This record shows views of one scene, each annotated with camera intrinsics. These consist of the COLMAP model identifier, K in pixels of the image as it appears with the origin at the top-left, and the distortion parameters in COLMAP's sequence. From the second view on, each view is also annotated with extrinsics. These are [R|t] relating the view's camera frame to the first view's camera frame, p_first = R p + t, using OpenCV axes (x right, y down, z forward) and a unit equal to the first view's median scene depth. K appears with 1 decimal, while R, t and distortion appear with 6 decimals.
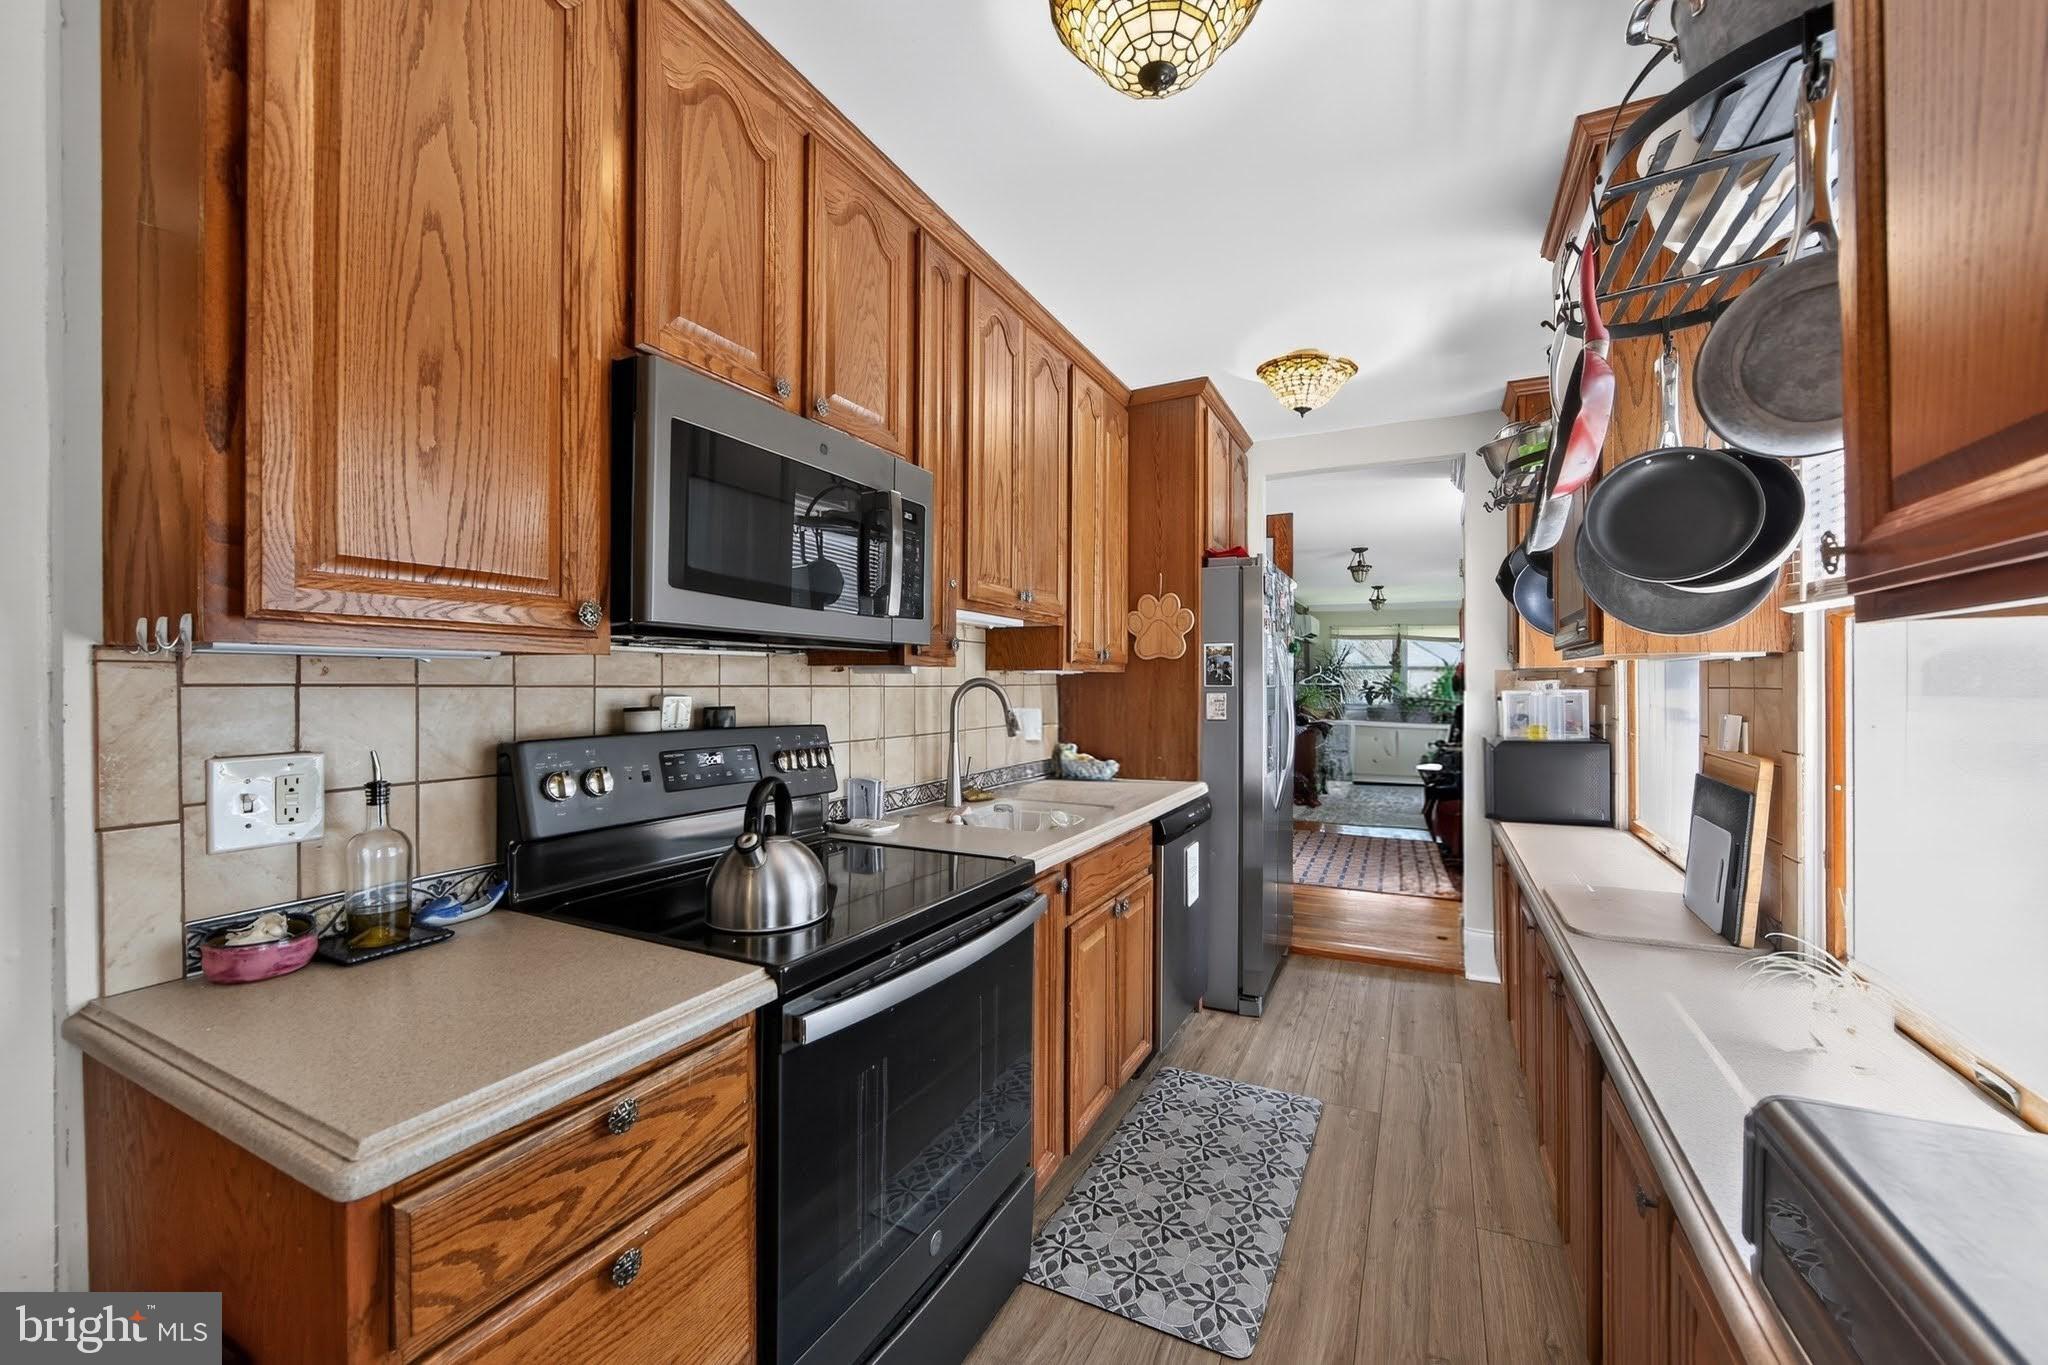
lens RADIAL K [[800.6, 0, 1027.4], [0, 800.6, 689.6], [0, 0, 1]] dist [-0.014602, 0.000100]
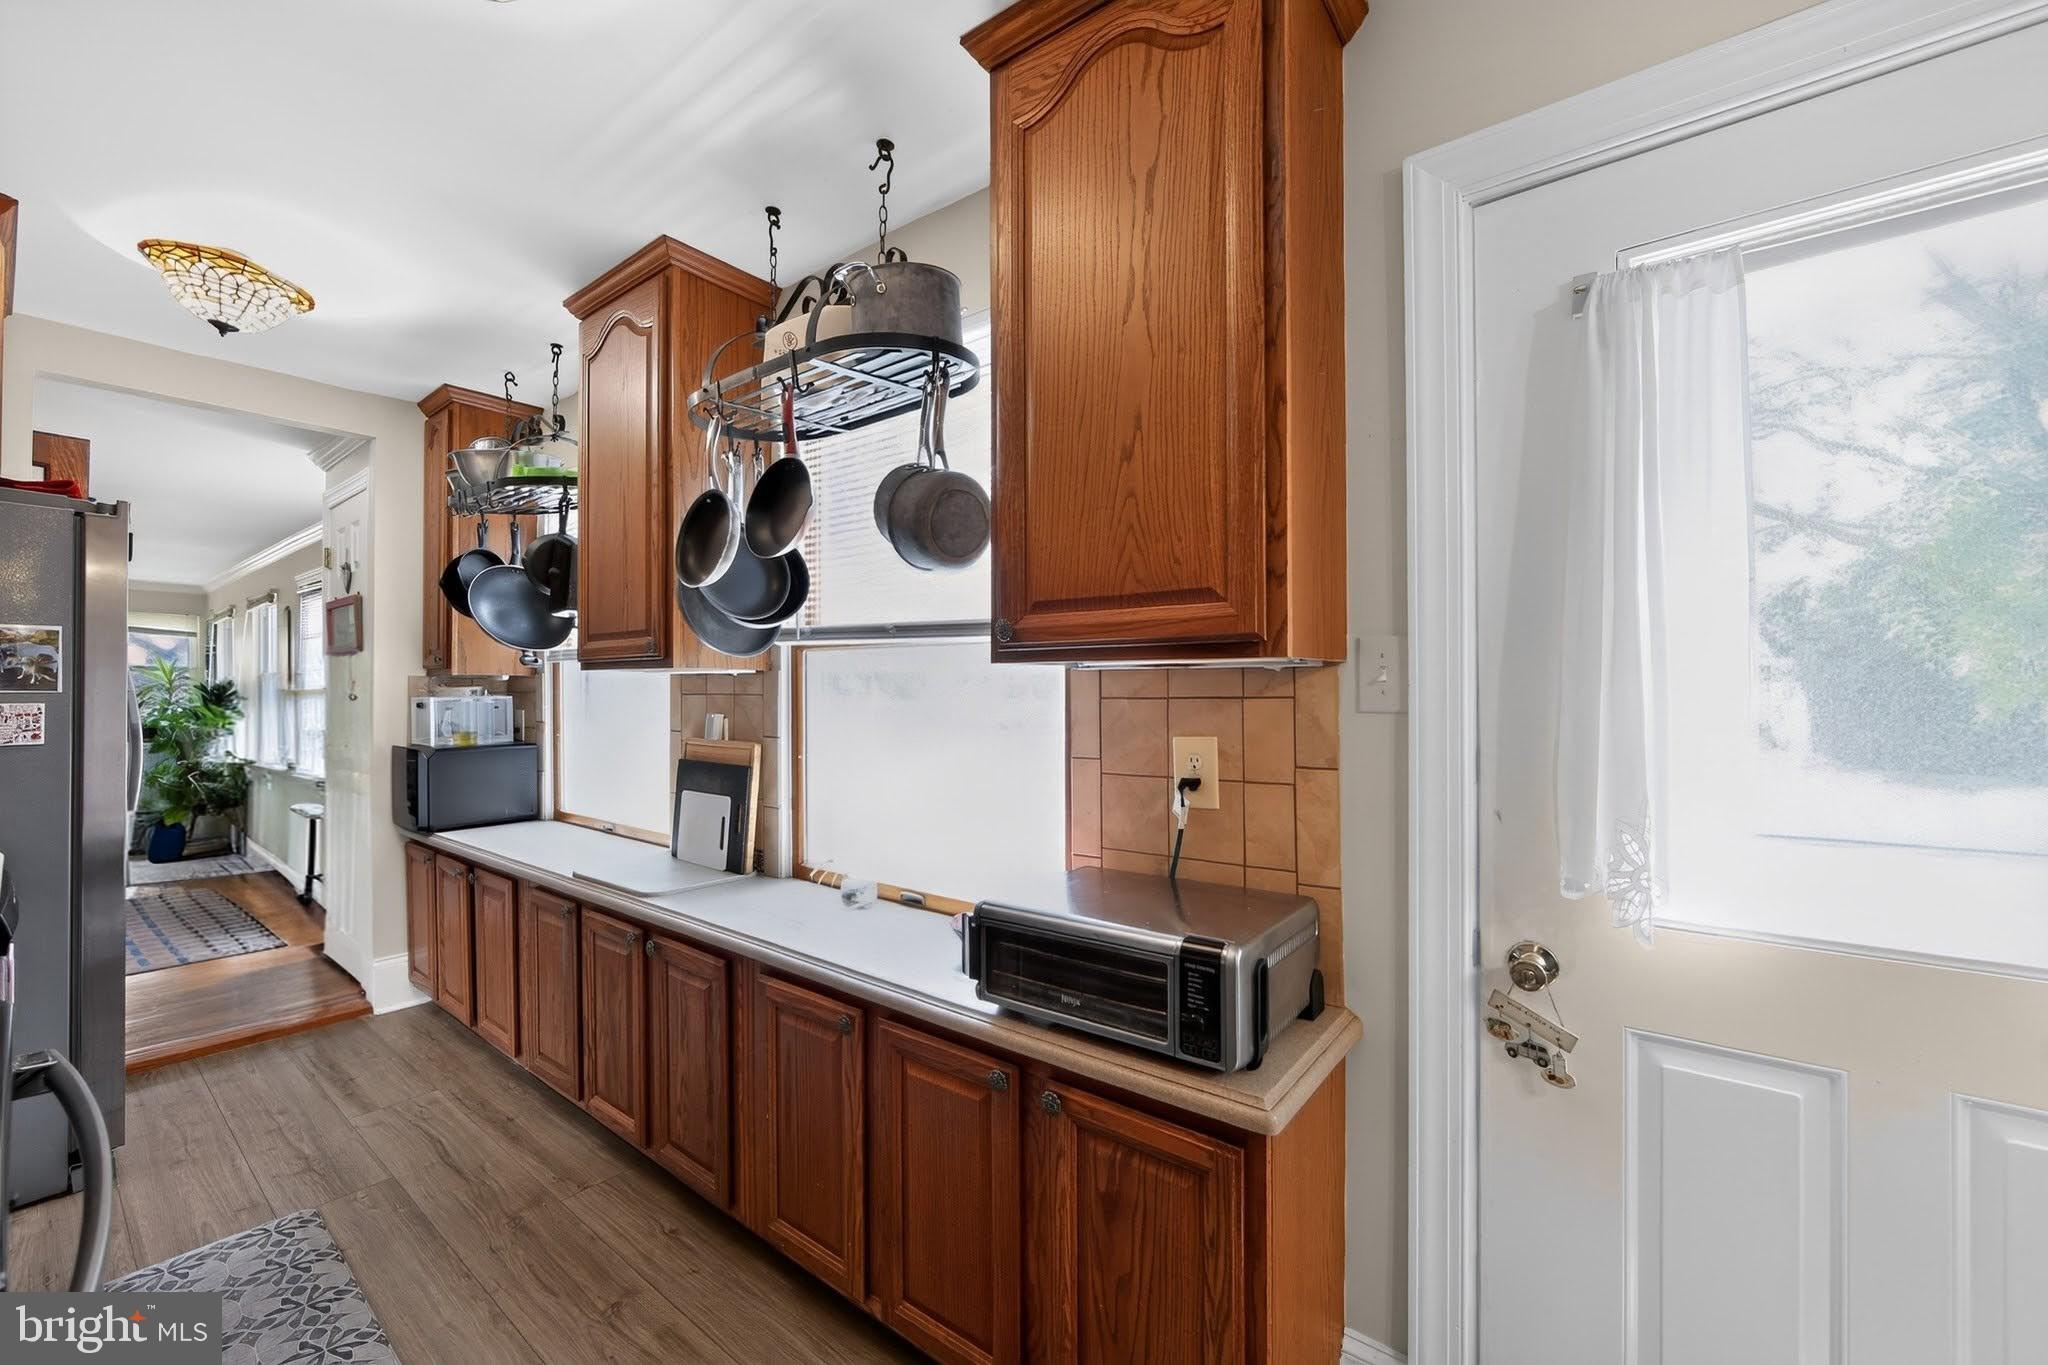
lens RADIAL K [[800.6, 0, 1031.3], [0, 800.6, 685.9], [0, 0, 1]] dist [-0.014602, 0.000100]
pose [[0.191239, 0.007539, 0.981514, -0.243699], [0.003940, 0.999957, -0.008448, -0.001682], [-0.981536, 0.005483, 0.191201, 0.114459]]
